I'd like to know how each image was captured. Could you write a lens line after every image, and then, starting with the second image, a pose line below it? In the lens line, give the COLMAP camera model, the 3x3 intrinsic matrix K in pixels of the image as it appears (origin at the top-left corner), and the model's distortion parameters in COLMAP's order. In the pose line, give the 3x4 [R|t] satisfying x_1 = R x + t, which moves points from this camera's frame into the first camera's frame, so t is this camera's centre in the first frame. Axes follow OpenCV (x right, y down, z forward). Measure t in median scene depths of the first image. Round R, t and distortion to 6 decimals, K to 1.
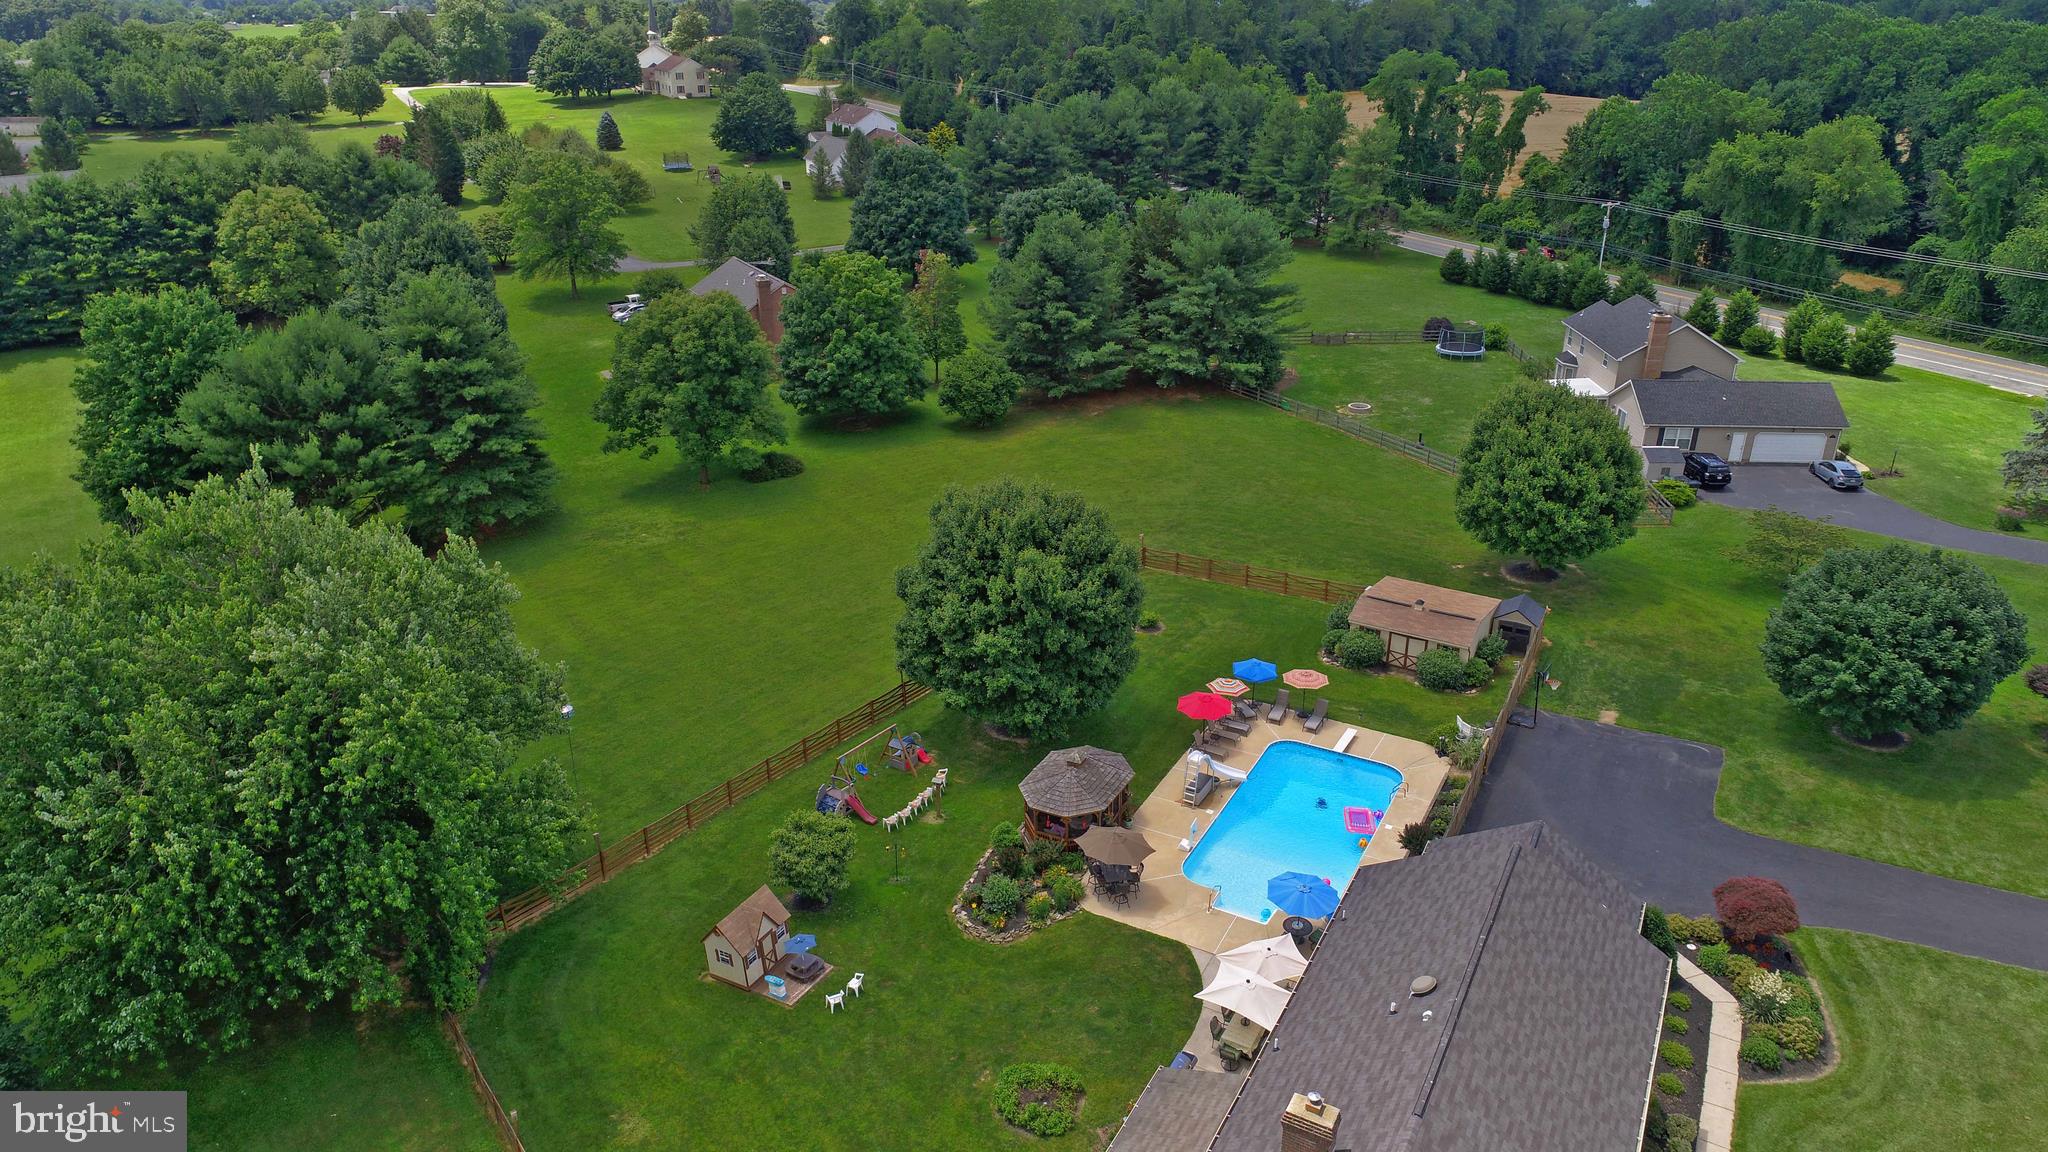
lens RADIAL K [[1358.8, 0, 1024.0], [0, 1358.8, 576.0], [0, 0, 1]] dist [-0.004689, 0.001660]
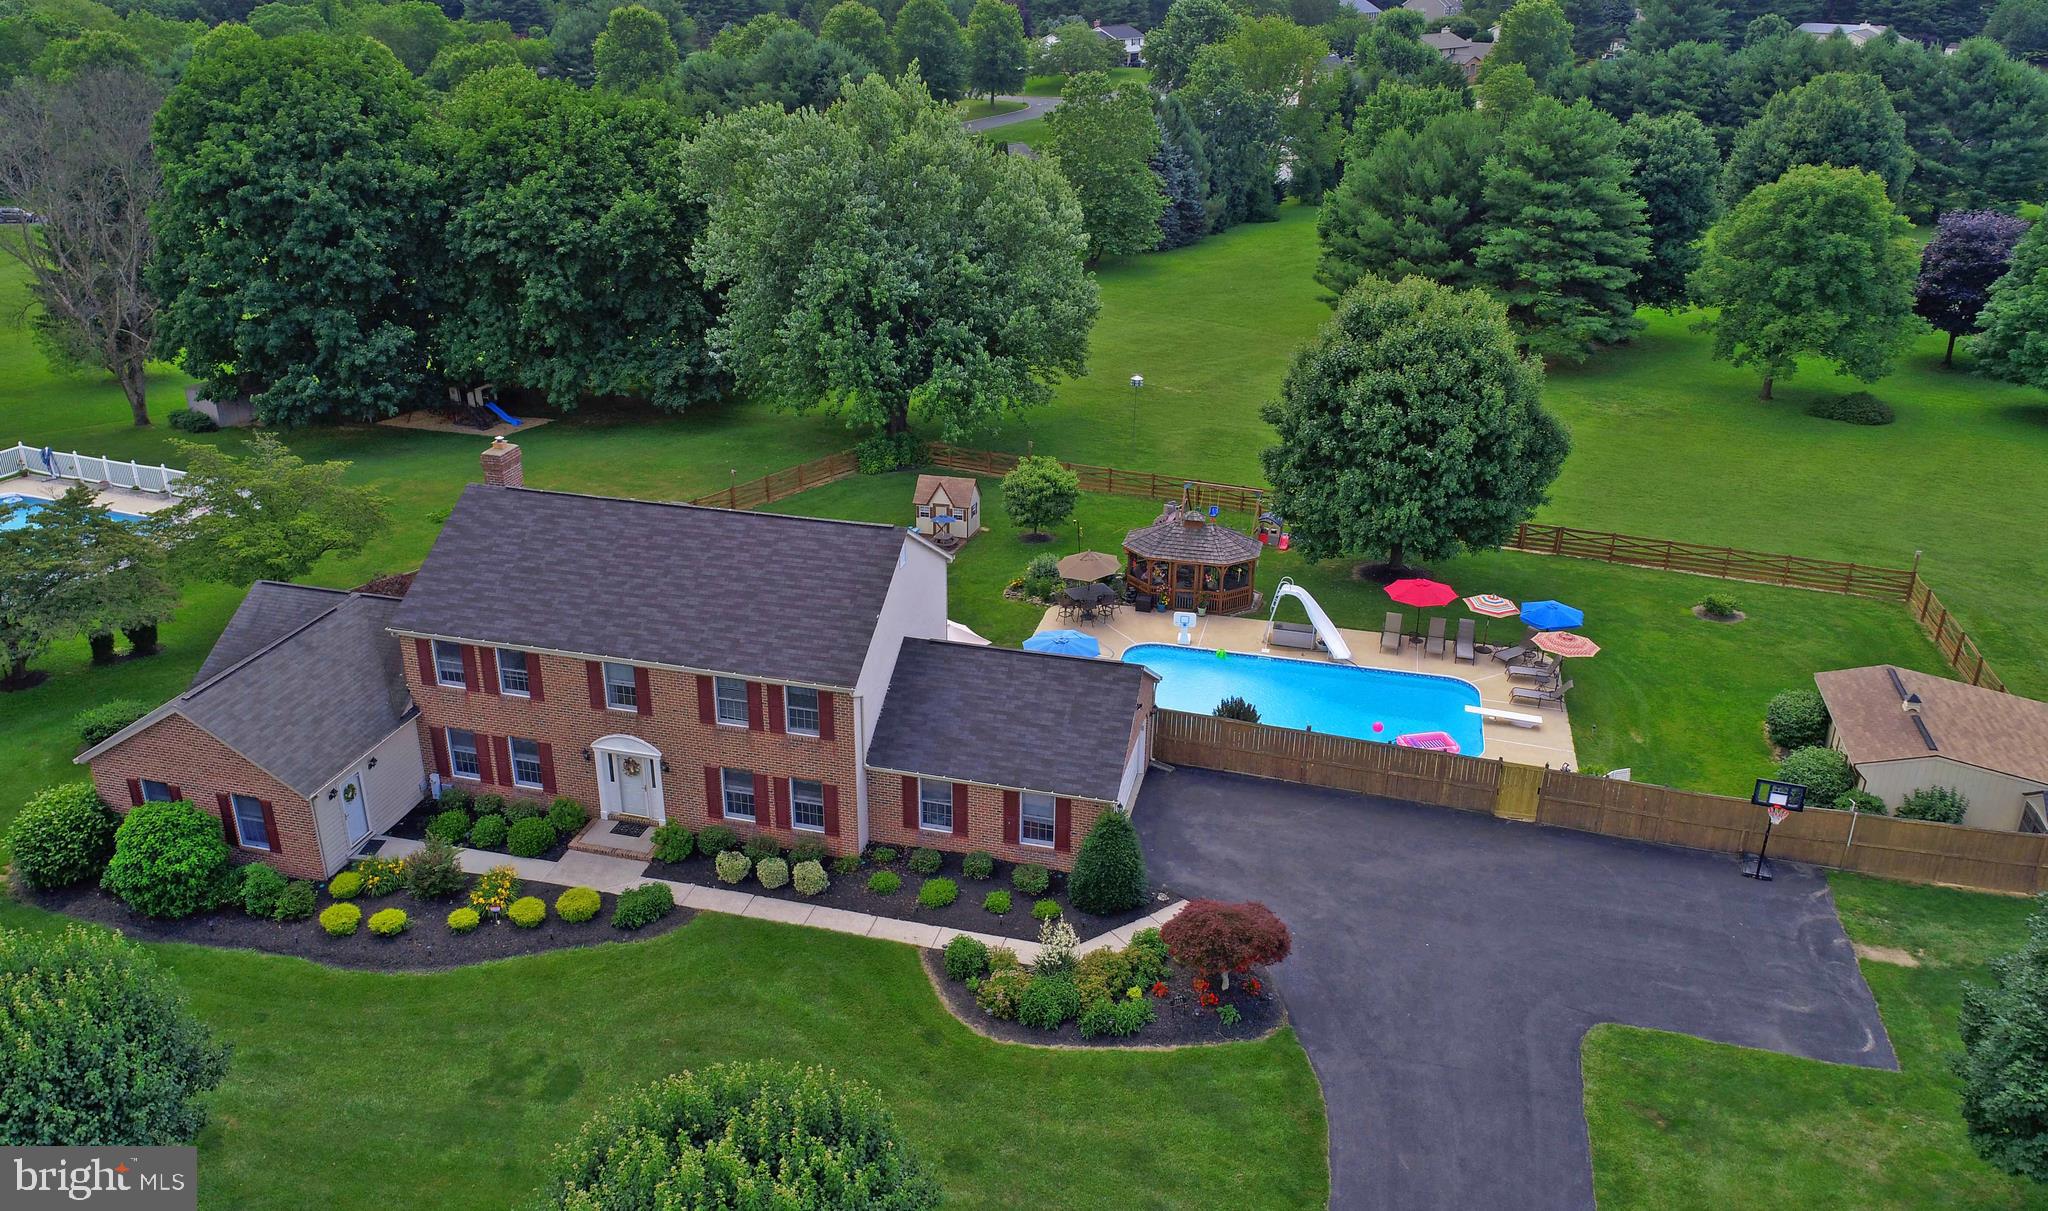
lens RADIAL K [[1512.8, 0, 1003.1], [0, 1512.8, 604.2], [0, 0, 1]] dist [-0.001405, -0.001981]
pose [[0.240249, 0.387510, -0.890009, 0.848333], [-0.396308, 0.876127, 0.274486, -0.044044], [0.886127, 0.286773, 0.364061, 0.450426]]
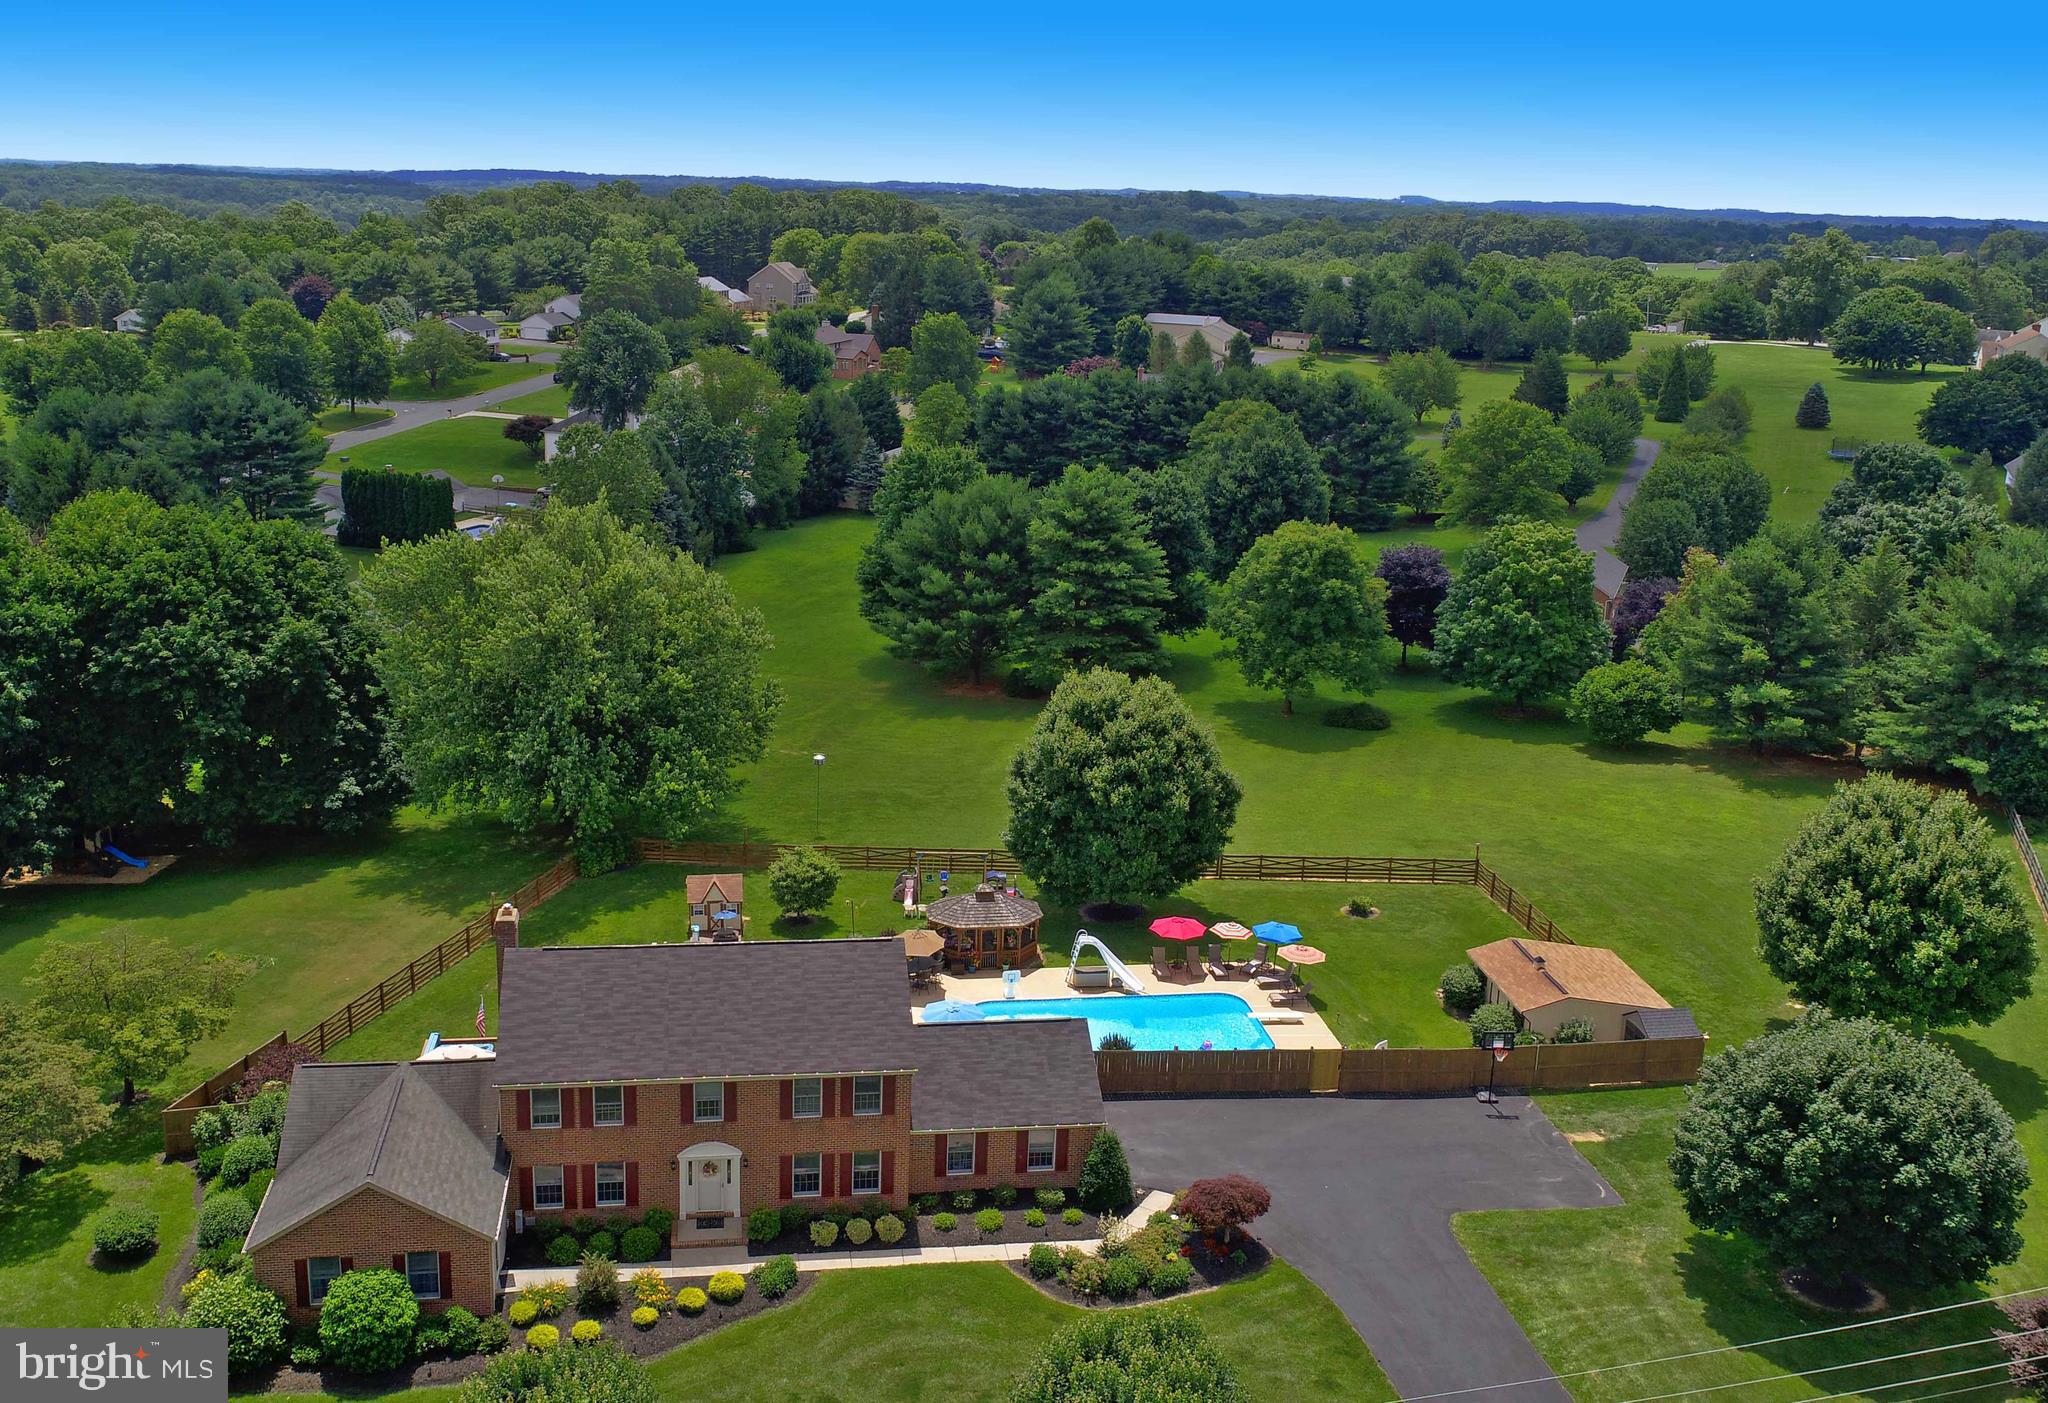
lens RADIAL K [[1818.4, 0, 964.8], [0, 1818.4, 652.5], [0, 0, 1]] dist [0.000281, -0.003090]
pose [[0.597310, 0.214493, -0.772796, 1.008042], [-0.348268, 0.937352, -0.009017, -0.027340], [0.722448, 0.274526, 0.634591, -0.019539]]
